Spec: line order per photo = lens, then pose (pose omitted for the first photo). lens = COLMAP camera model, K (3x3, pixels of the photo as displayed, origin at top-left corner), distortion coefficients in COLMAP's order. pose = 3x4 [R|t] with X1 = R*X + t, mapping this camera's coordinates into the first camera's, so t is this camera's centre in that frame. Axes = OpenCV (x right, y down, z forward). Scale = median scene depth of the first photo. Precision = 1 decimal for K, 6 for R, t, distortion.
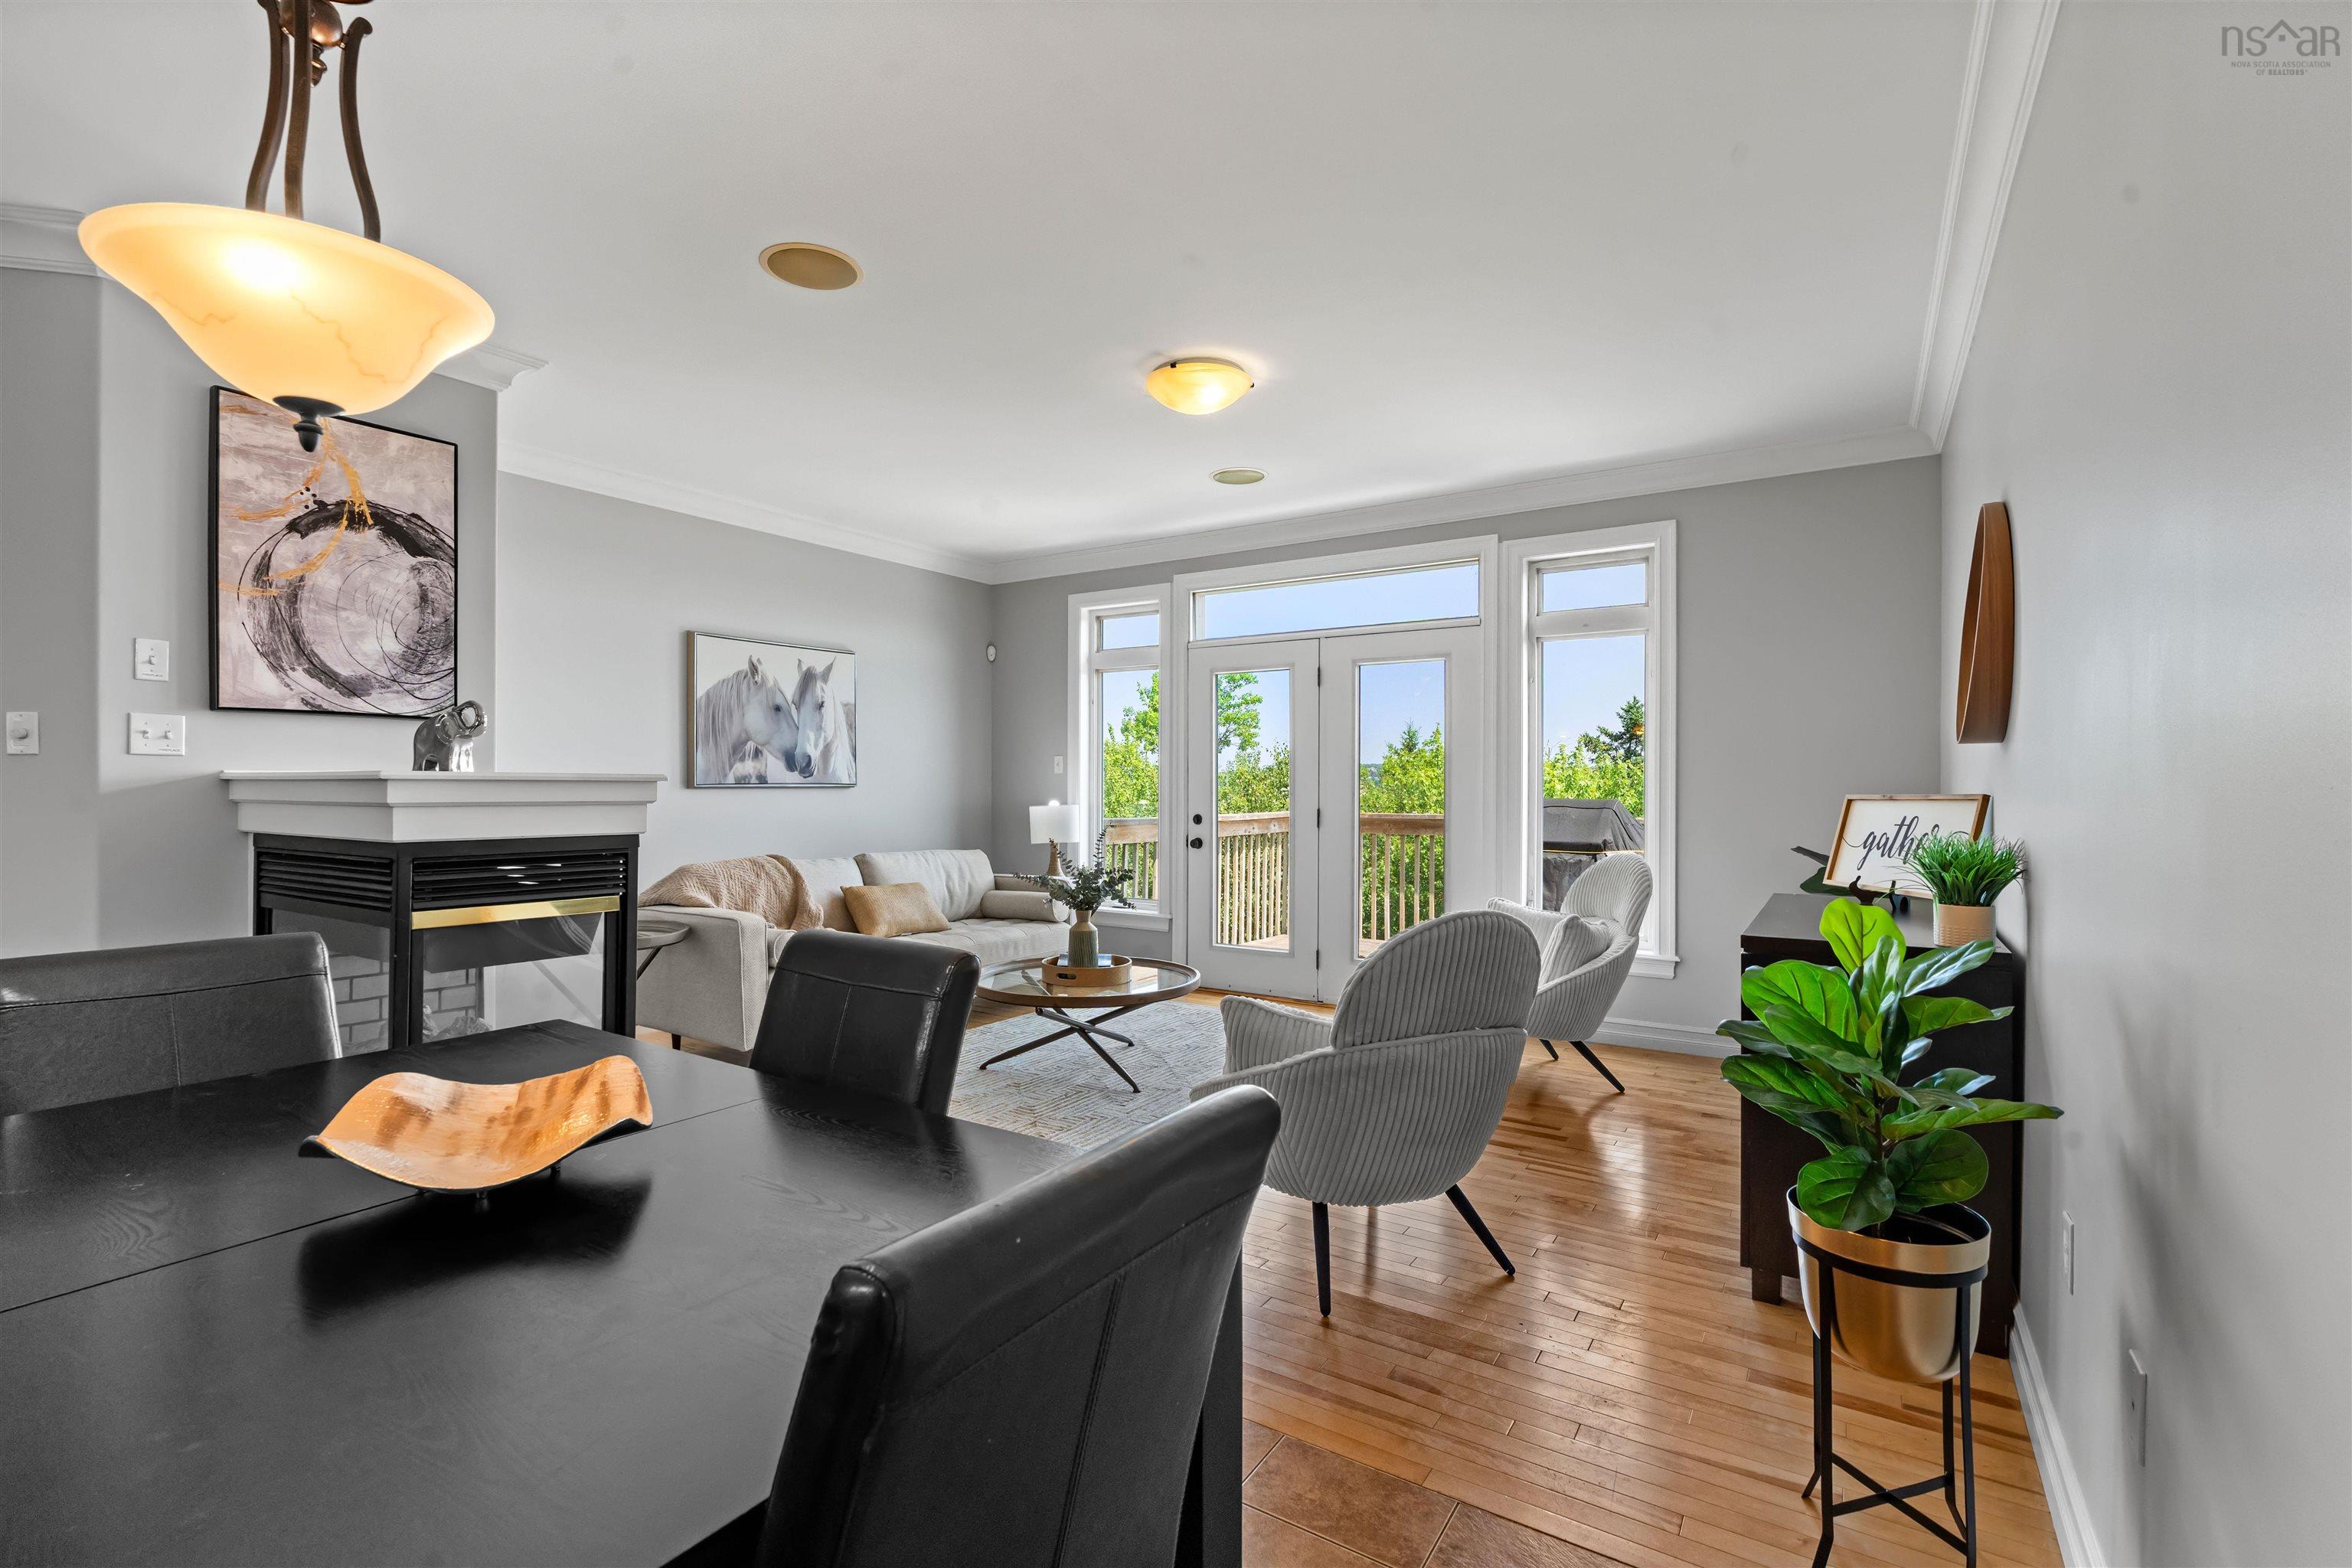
lens RADIAL K [[1058.5, 0, 1160.7], [0, 1058.5, 784.1], [0, 0, 1]] dist [-0.012074, 0.004443]
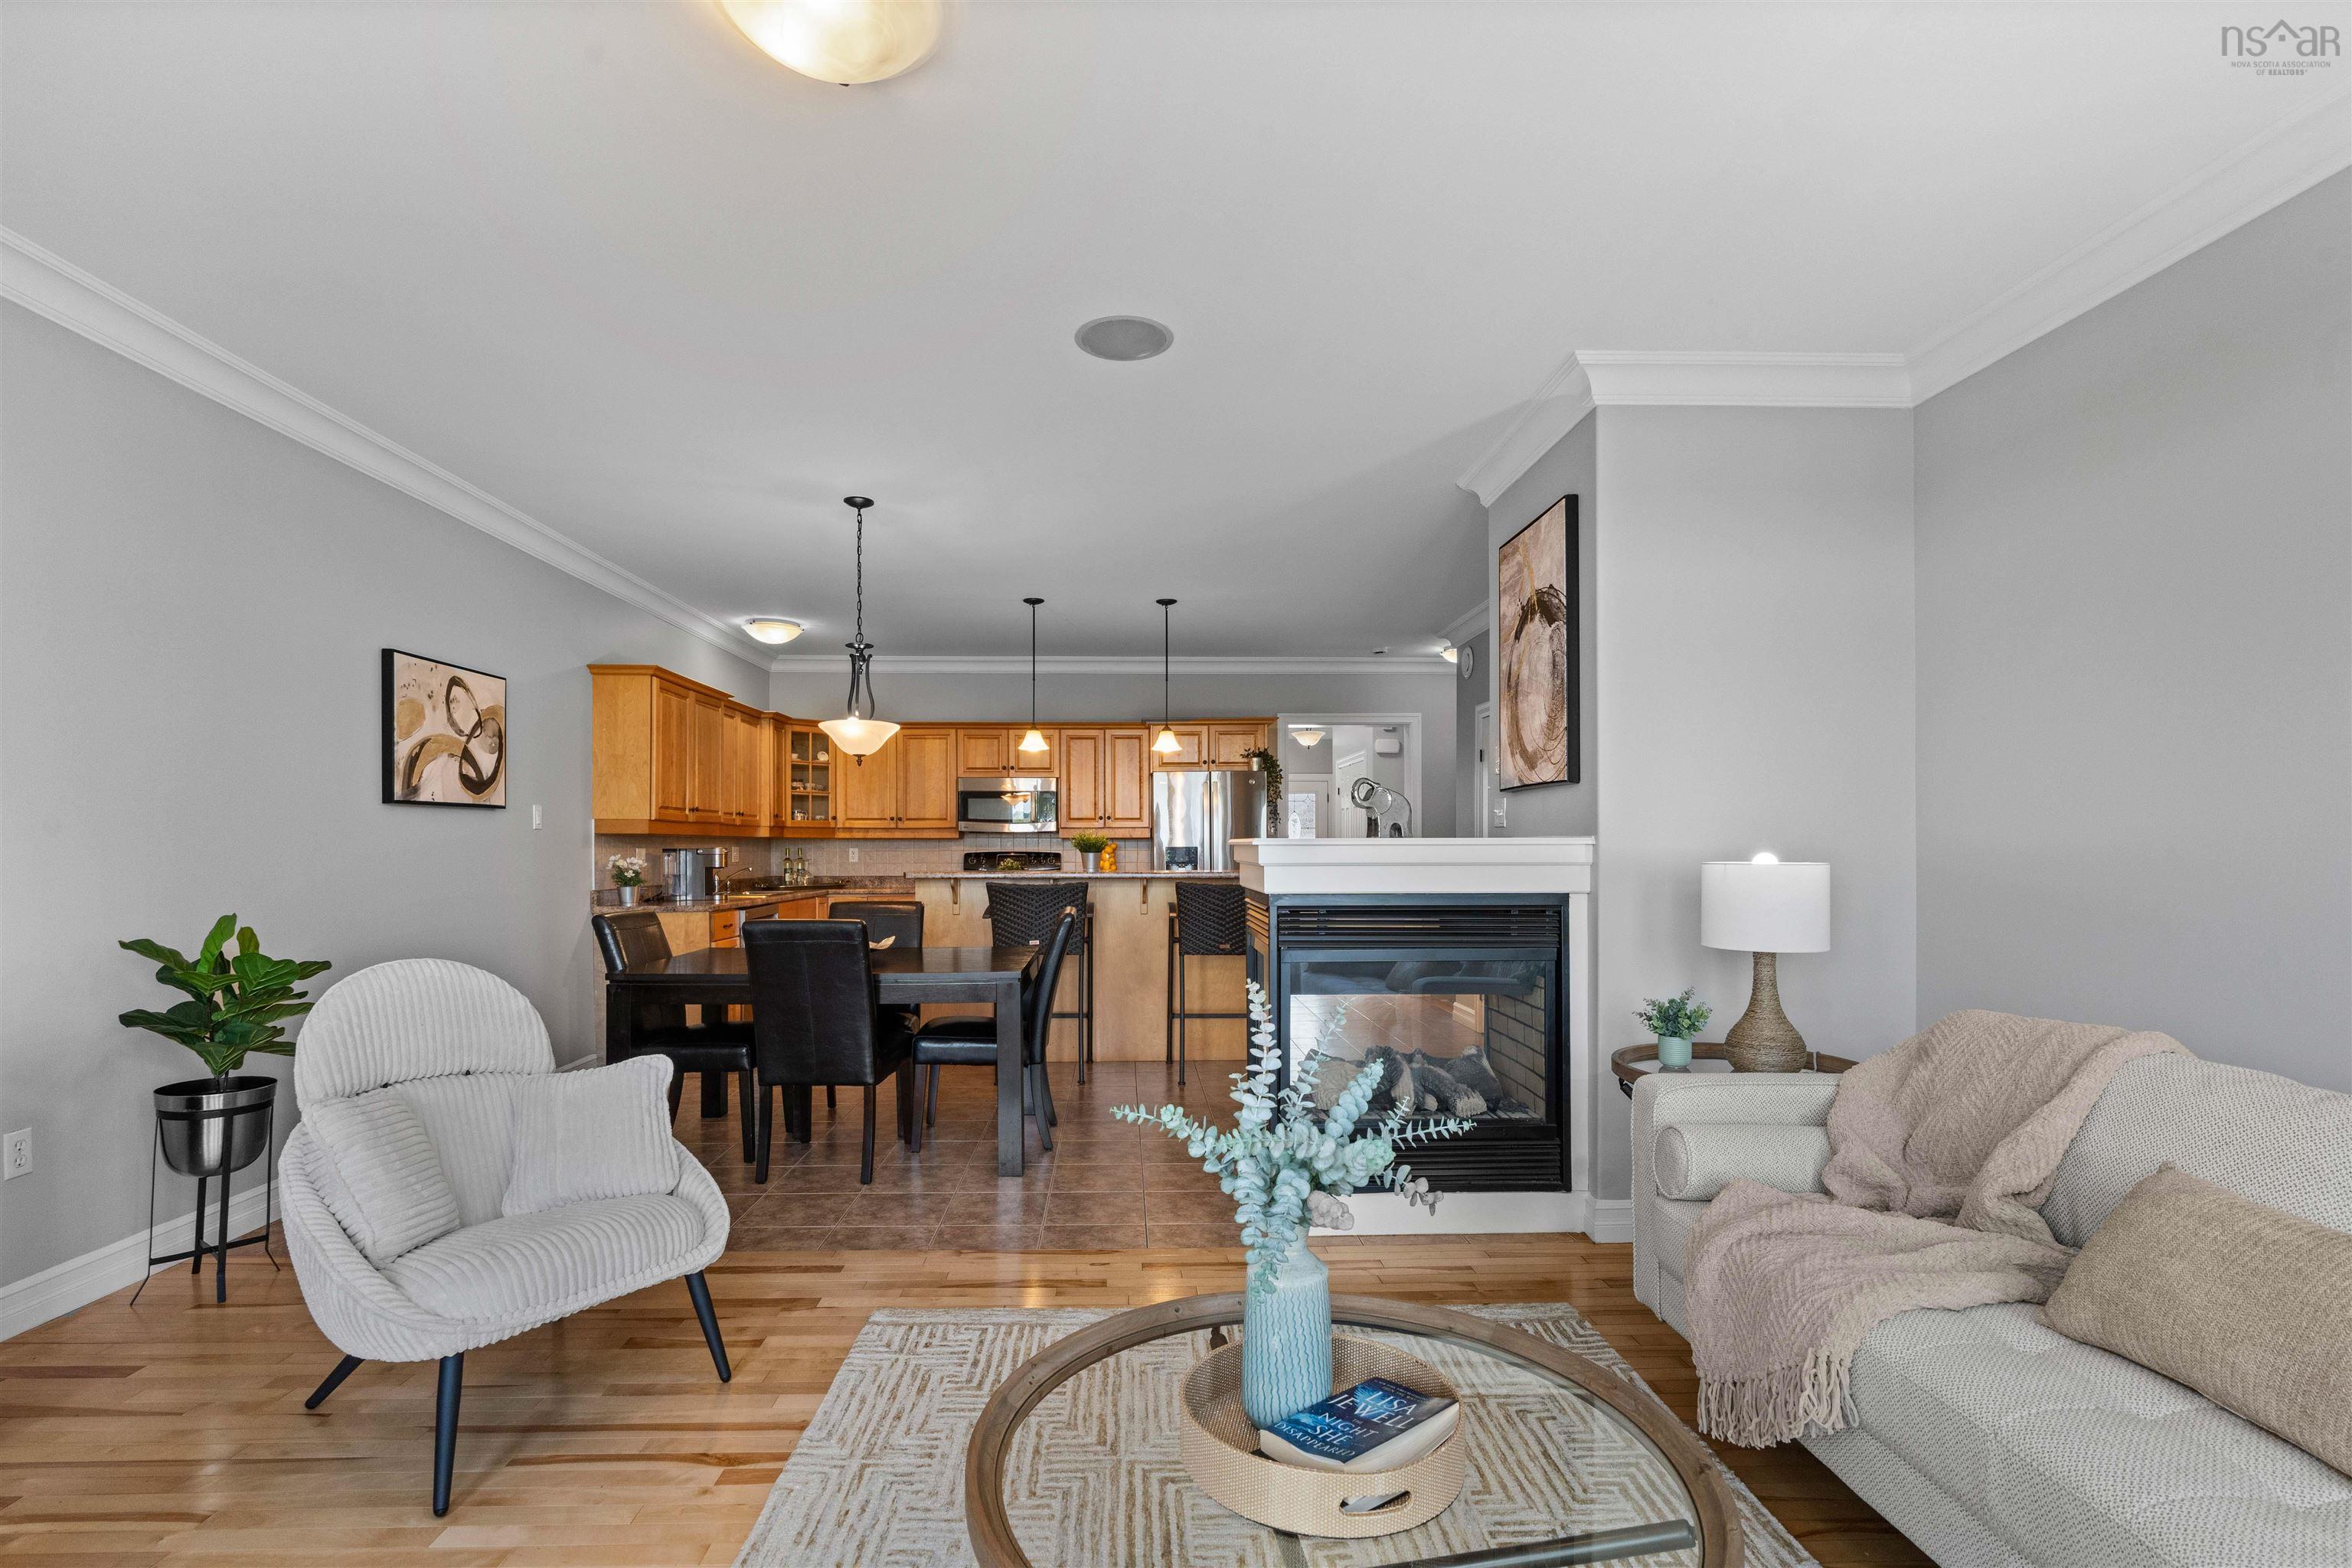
lens RADIAL K [[1058.5, 0, 1161.9], [0, 1058.5, 847.9], [0, 0, 1]] dist [-0.012074, 0.004443]
pose [[-0.812522, -0.000820, -0.582930, 0.134294], [-0.000771, 1.000000, -0.000333, 0.000583], [0.582930, 0.000179, -0.812522, 1.079336]]
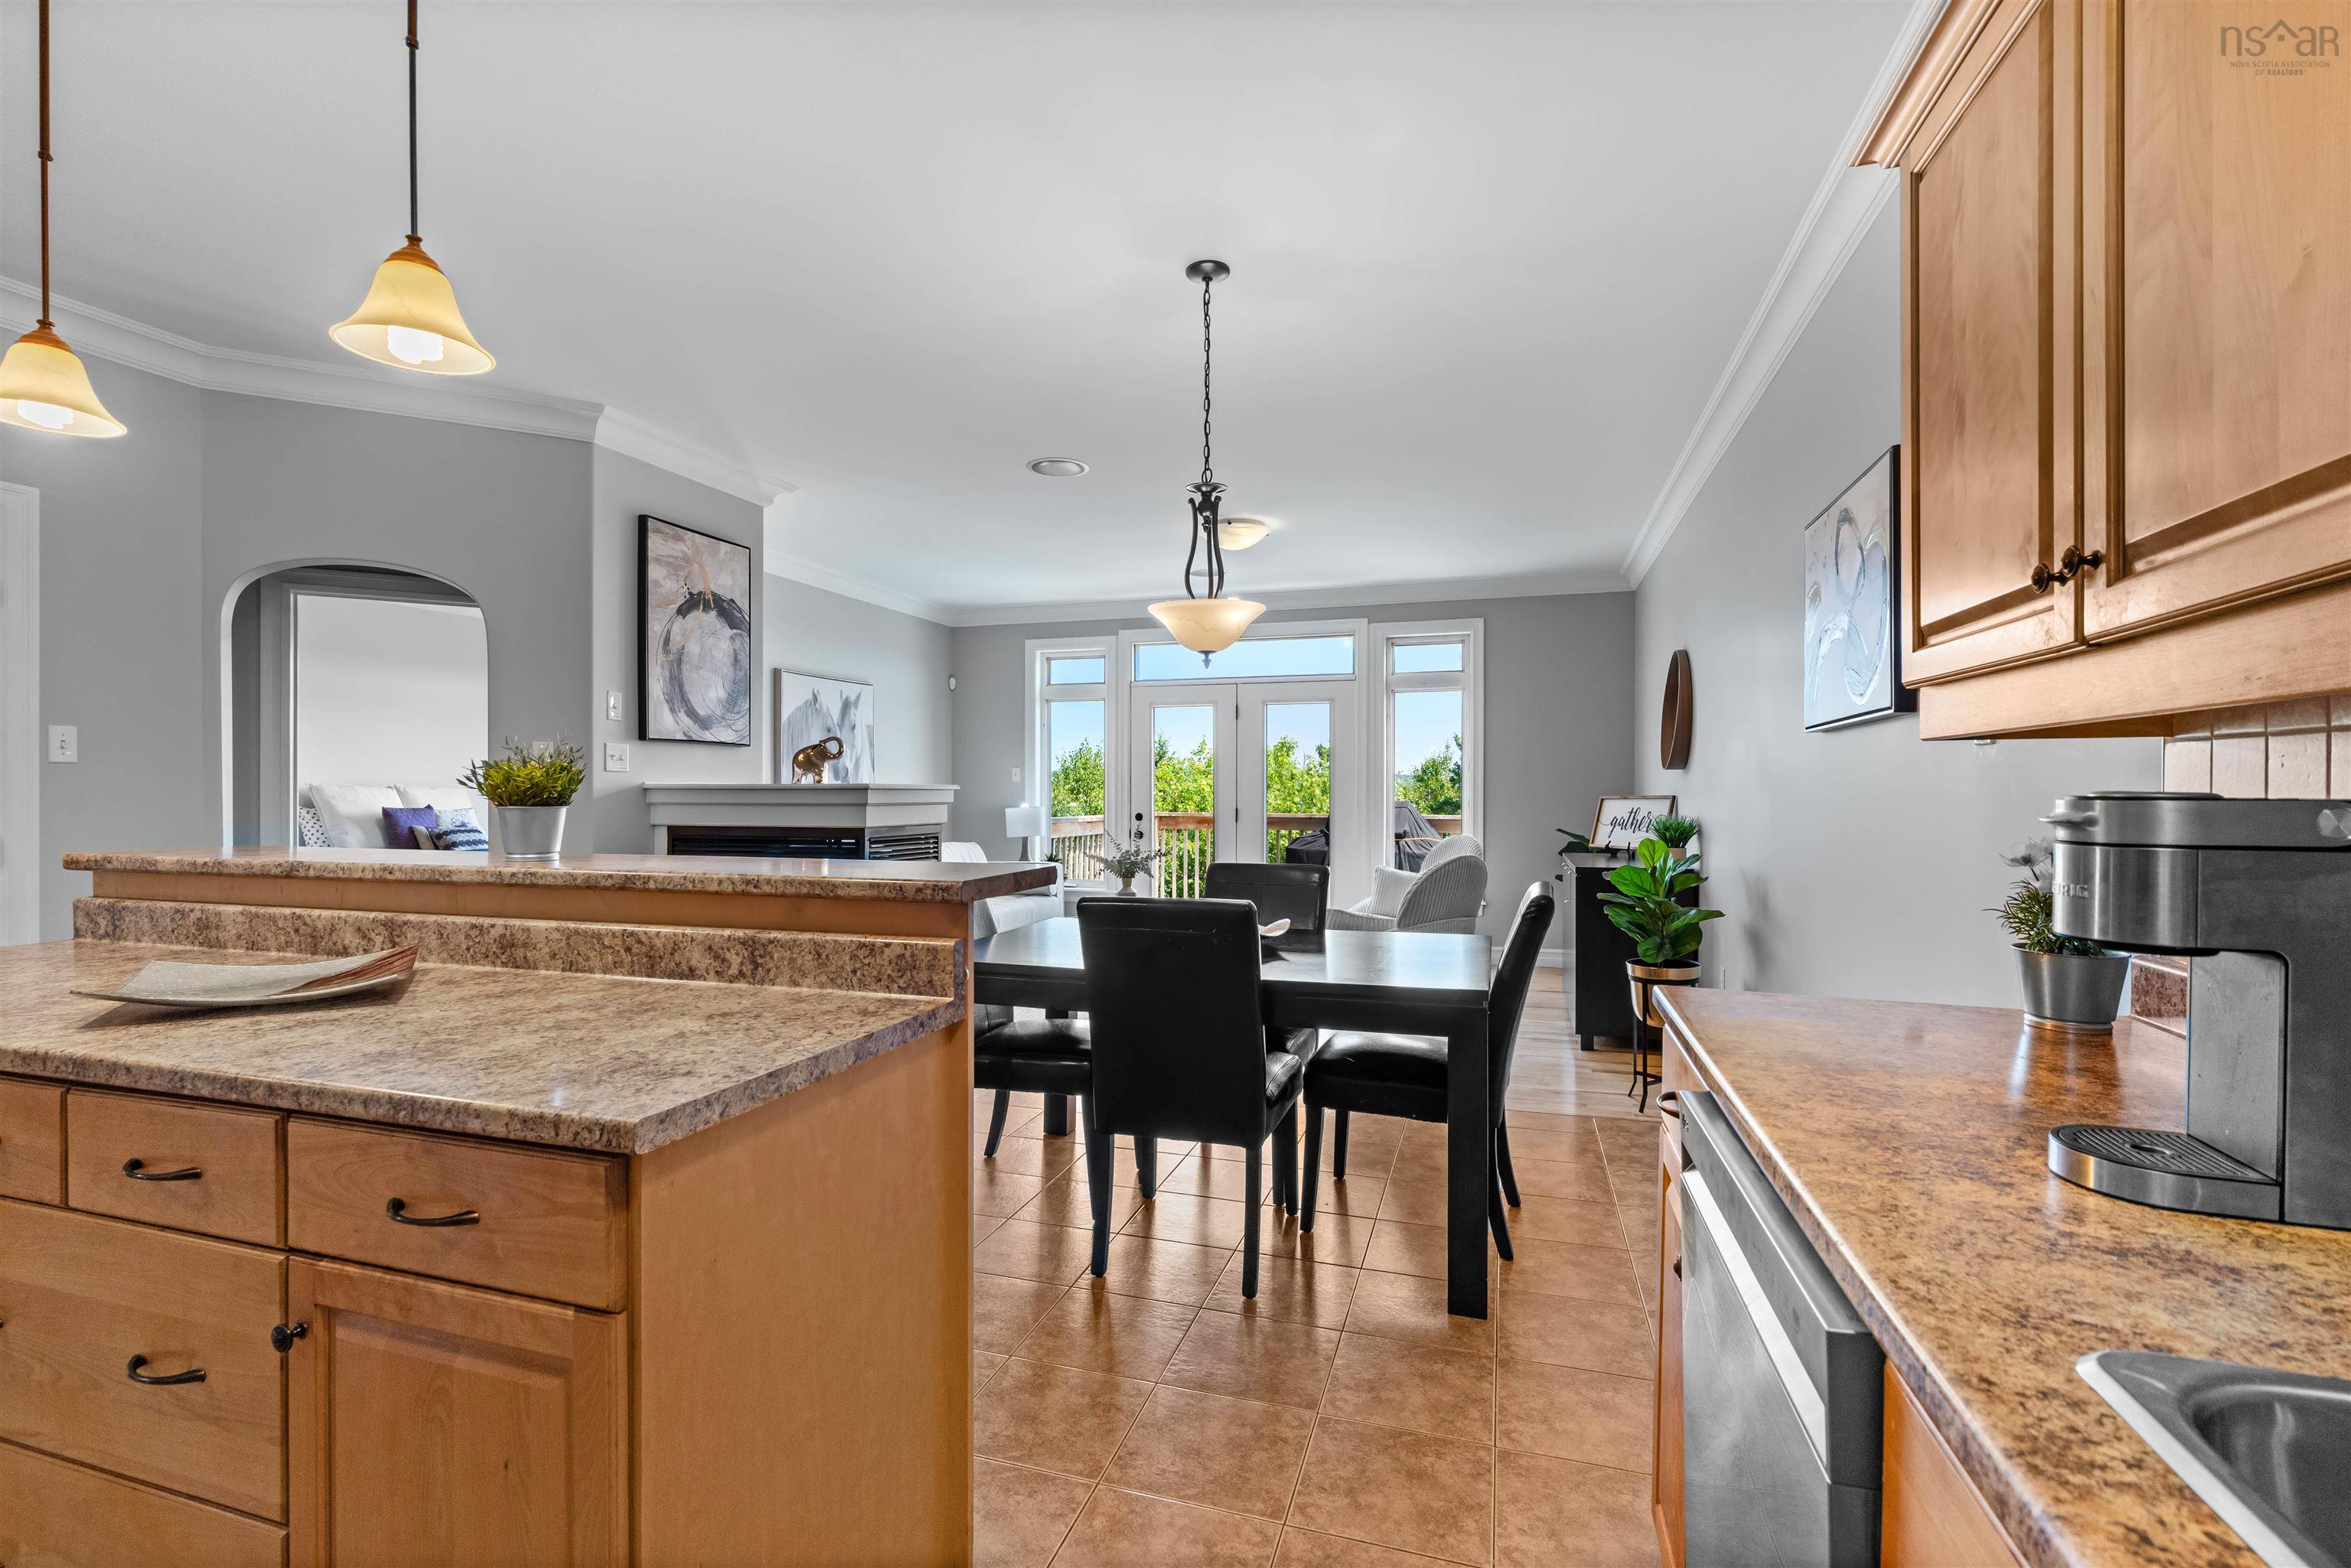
lens RADIAL K [[1058.0, 0, 1161.9], [0, 1058.0, 801.6], [0, 0, 1]] dist [-0.012074, 0.004443]
pose [[0.963786, -0.004328, 0.266643, -0.355170], [0.001265, 0.999931, 0.011655, -0.001214], [-0.266675, -0.010896, 0.963725, -0.343532]]
